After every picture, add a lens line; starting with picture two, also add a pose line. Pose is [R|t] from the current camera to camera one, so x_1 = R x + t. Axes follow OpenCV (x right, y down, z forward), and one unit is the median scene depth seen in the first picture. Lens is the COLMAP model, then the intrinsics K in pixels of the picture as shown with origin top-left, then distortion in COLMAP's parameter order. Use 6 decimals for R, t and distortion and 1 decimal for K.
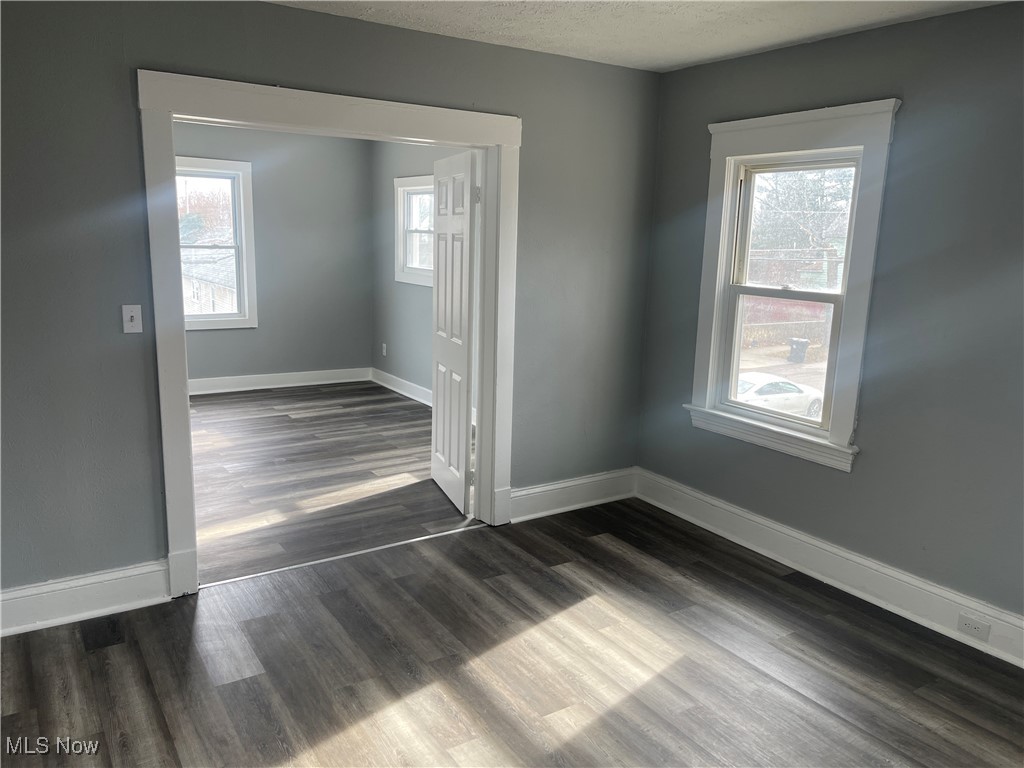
lens RADIAL K [[779.8, 0, 512.0], [0, 779.8, 384.0], [0, 0, 1]] dist [0.010804, -0.000495]
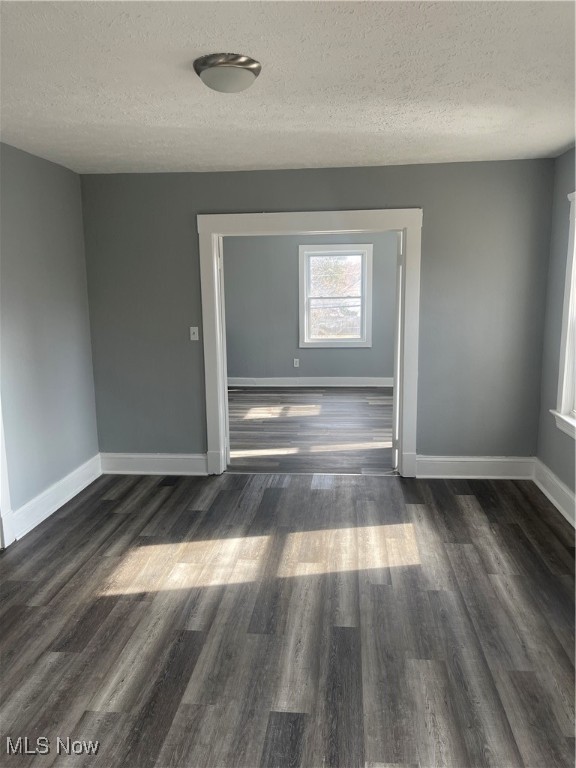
lens RADIAL K [[575.3, 0, 288.0], [0, 575.3, 384.0], [0, 0, 1]] dist [0.000864, -0.005129]
pose [[0.780901, 0.070694, -0.620641, 0.660287], [-0.084903, 0.996367, 0.006665, 0.018465], [0.618858, 0.047490, 0.784066, -0.033008]]
